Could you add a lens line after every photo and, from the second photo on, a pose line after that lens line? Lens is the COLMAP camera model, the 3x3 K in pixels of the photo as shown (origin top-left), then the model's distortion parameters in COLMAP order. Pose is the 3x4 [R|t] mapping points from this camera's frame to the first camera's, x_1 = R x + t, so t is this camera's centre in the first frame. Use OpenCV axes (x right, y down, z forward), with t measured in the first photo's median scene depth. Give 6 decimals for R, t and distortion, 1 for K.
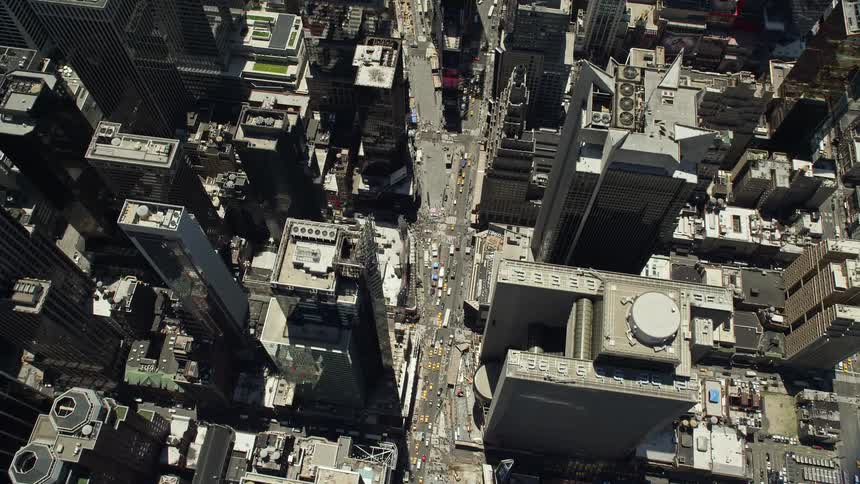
lens RADIAL K [[710.8, 0, 428.6], [0, 710.8, 242.0], [0, 0, 1]] dist [-0.001786, 0.001108]
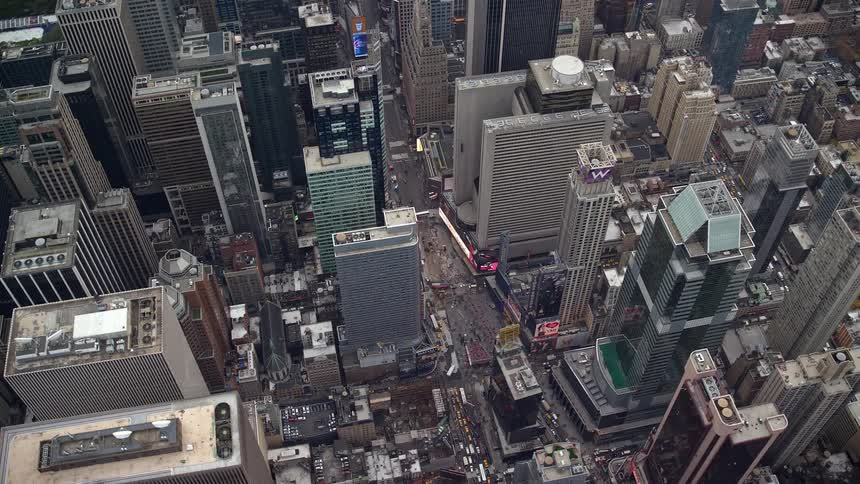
lens RADIAL K [[823.2, 0, 429.5], [0, 823.2, 242.2], [0, 0, 1]] dist [-0.071132, 0.000000]
pose [[0.945079, -0.257066, 0.201848, -0.331561], [0.295360, 0.936173, -0.190637, 0.570104], [-0.139958, 0.239784, 0.960685, -0.449650]]
